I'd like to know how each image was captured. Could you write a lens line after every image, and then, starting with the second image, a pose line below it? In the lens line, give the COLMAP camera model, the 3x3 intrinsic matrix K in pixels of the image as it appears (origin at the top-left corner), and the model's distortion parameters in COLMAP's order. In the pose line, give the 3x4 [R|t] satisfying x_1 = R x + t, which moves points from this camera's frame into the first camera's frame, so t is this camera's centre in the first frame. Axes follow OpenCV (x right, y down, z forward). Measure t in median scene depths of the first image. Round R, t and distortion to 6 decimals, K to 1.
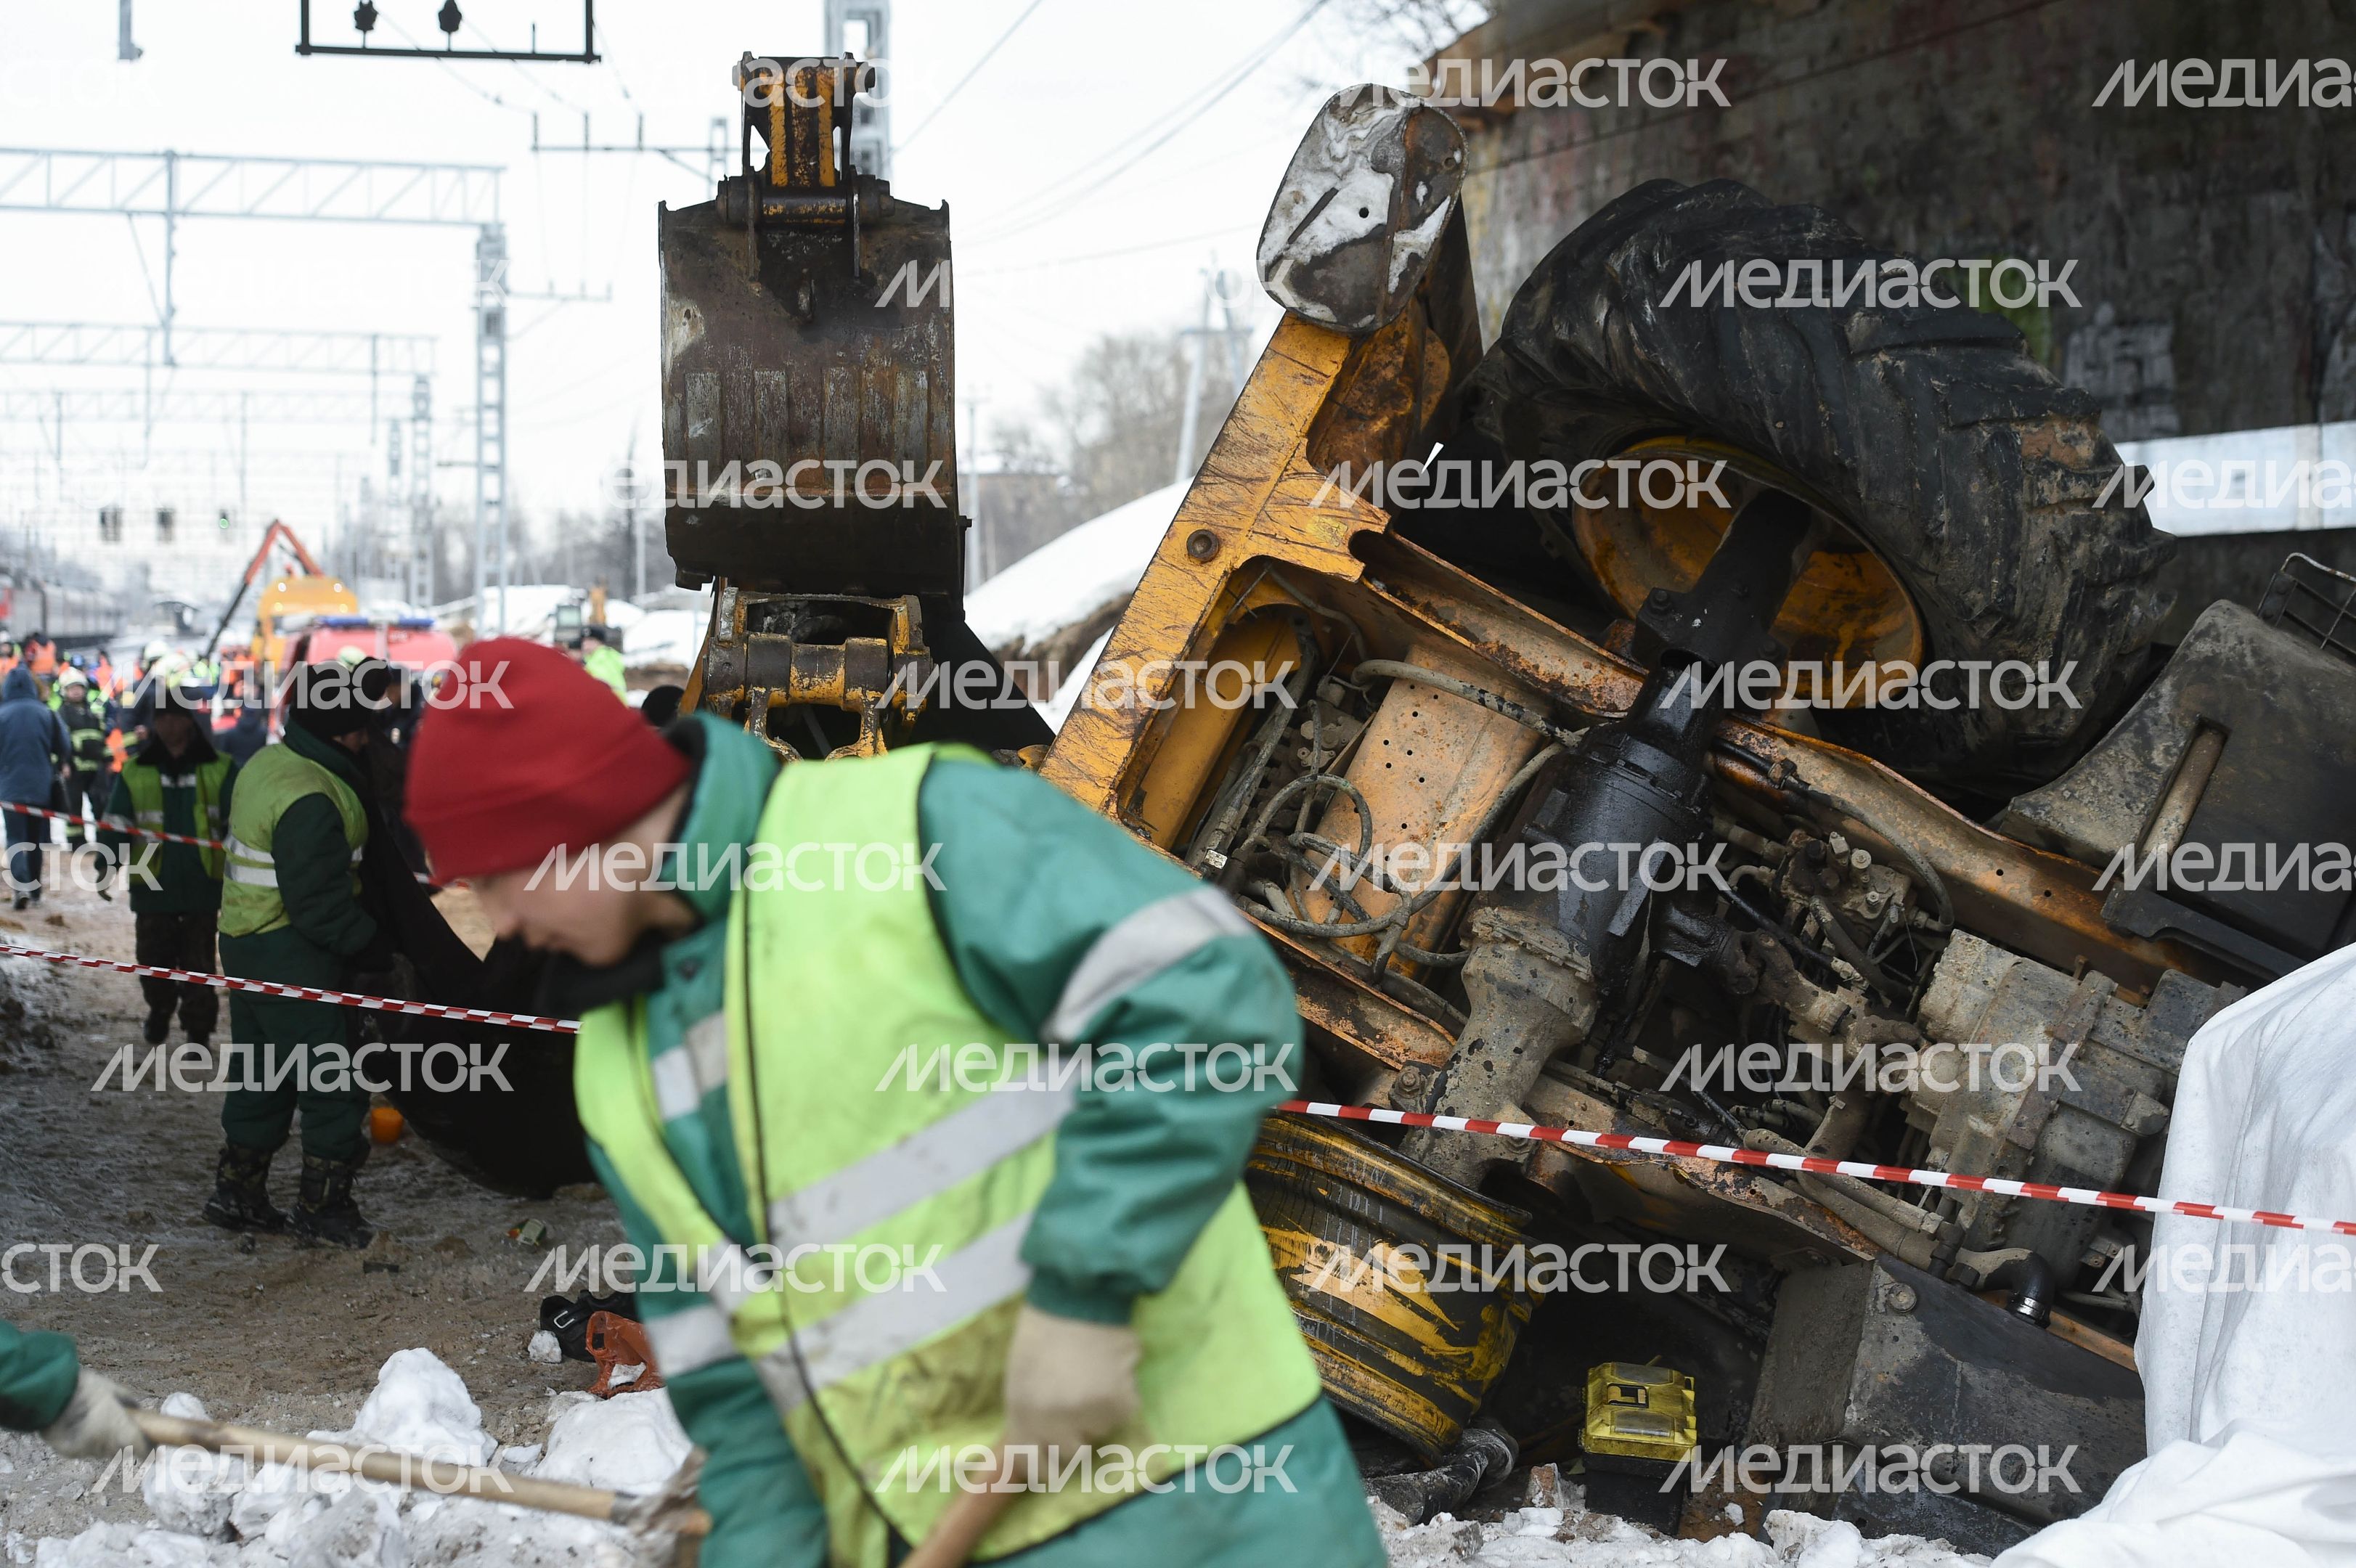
lens RADIAL K [[4694.5, 0, 1178.0], [0, 4694.5, 784.0], [0, 0, 1]] dist [-0.099349, 0.067054]
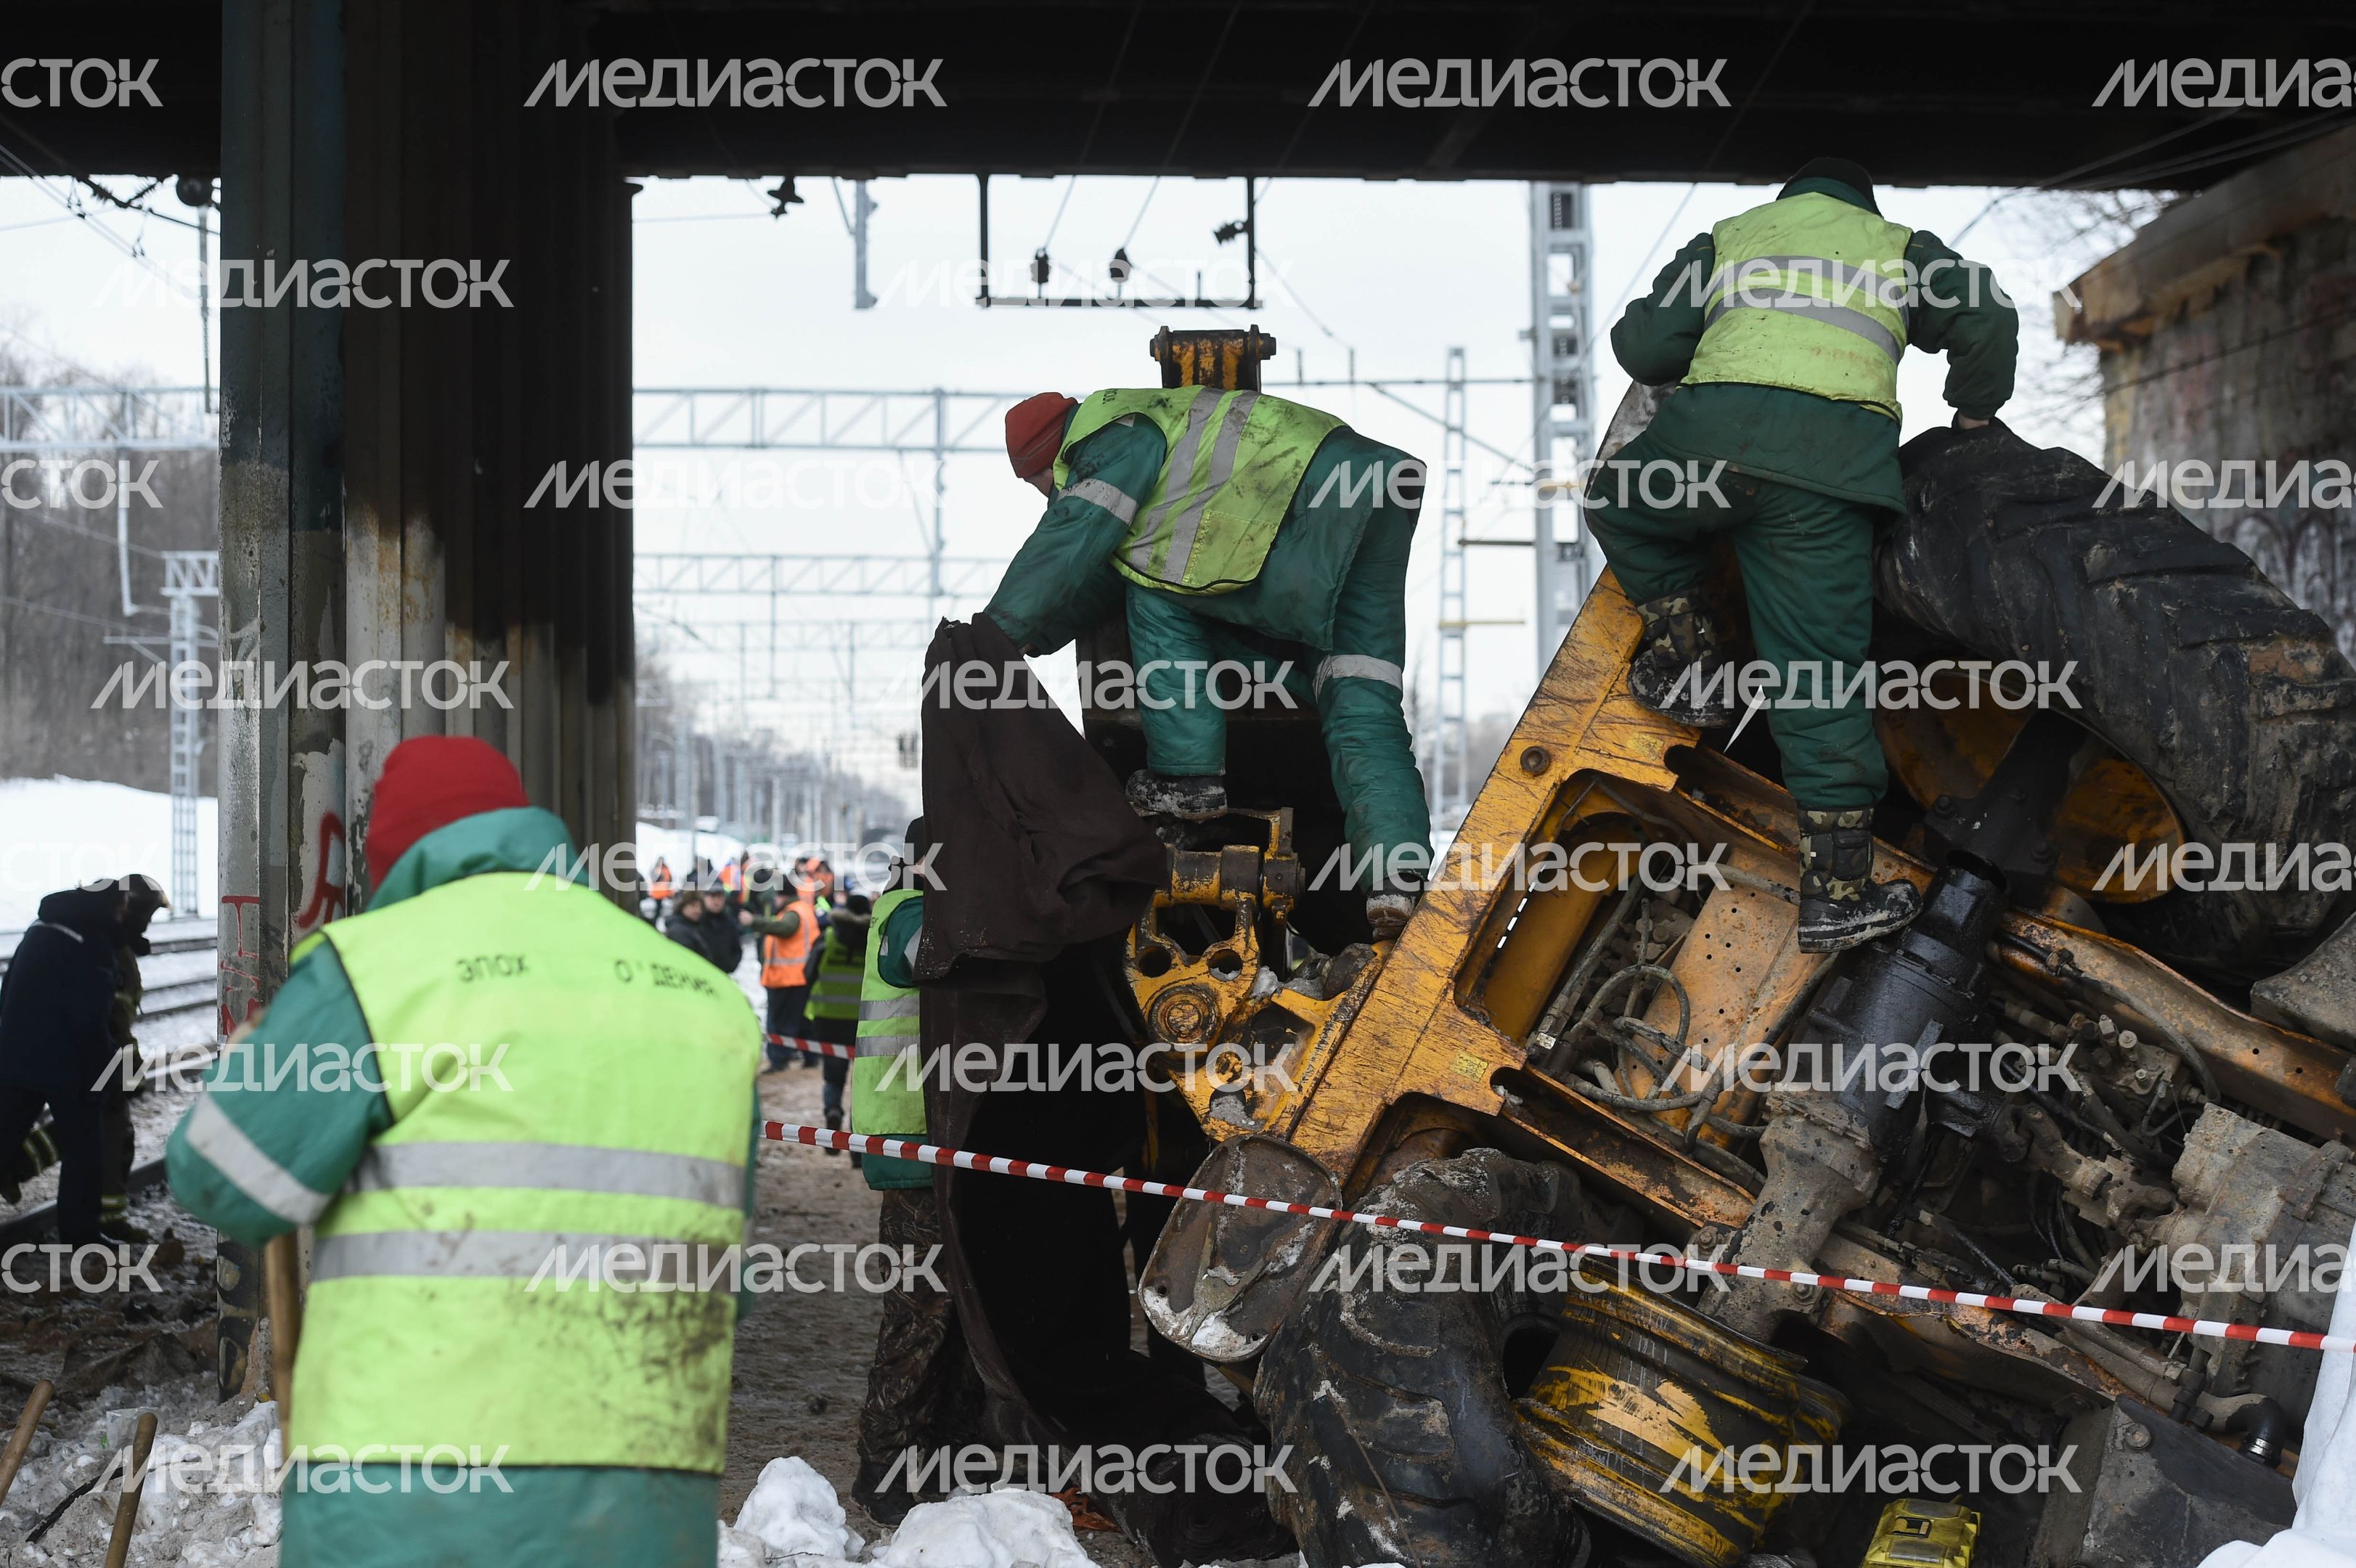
lens RADIAL K [[4694.5, 0, 1178.0], [0, 4694.5, 784.0], [0, 0, 1]] dist [-0.099349, 0.067054]
pose [[0.985751, -0.009563, -0.167940, 0.109049], [0.001683, 0.998894, -0.046999, 0.007202], [0.168204, 0.046046, 0.984676, -0.115387]]
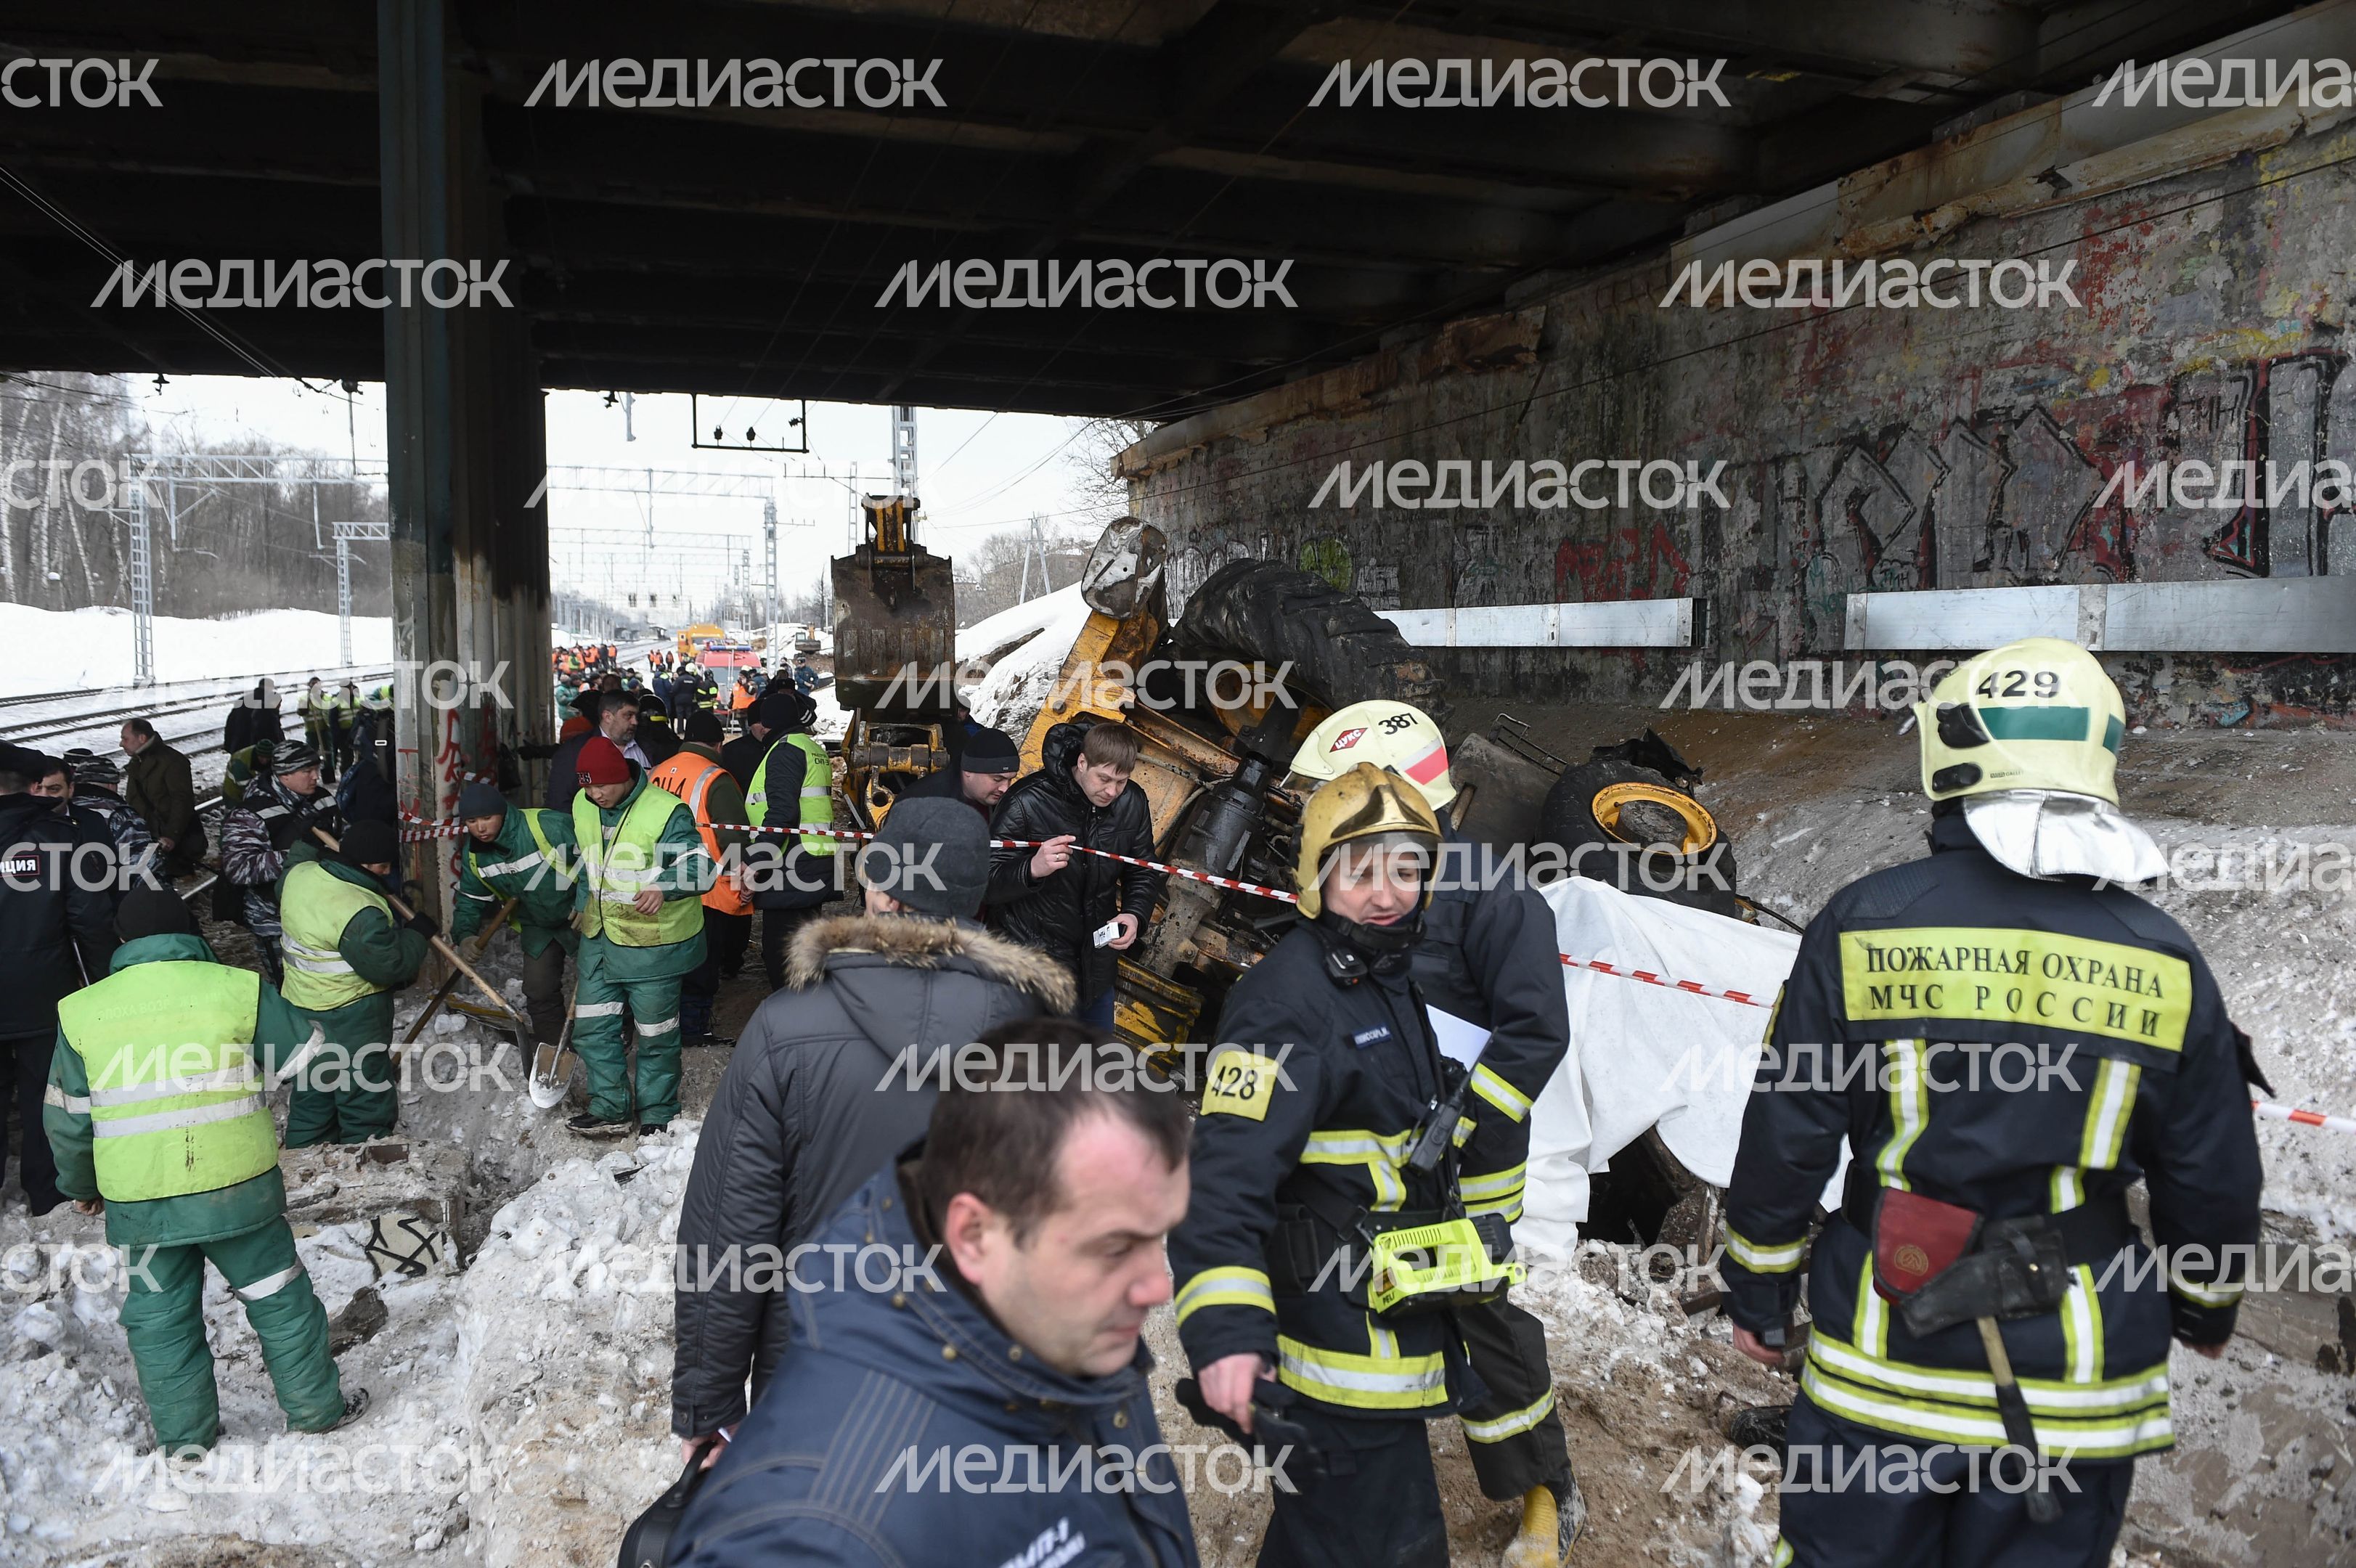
lens RADIAL K [[1630.9, 0, 1177.5], [0, 1630.9, 805.5], [0, 0, 1]] dist [-0.041319, -0.006871]
pose [[0.995279, -0.004059, 0.096968, -0.015785], [-0.002653, 0.997613, 0.068997, -0.058323], [-0.097017, -0.068929, 0.992893, 0.151262]]
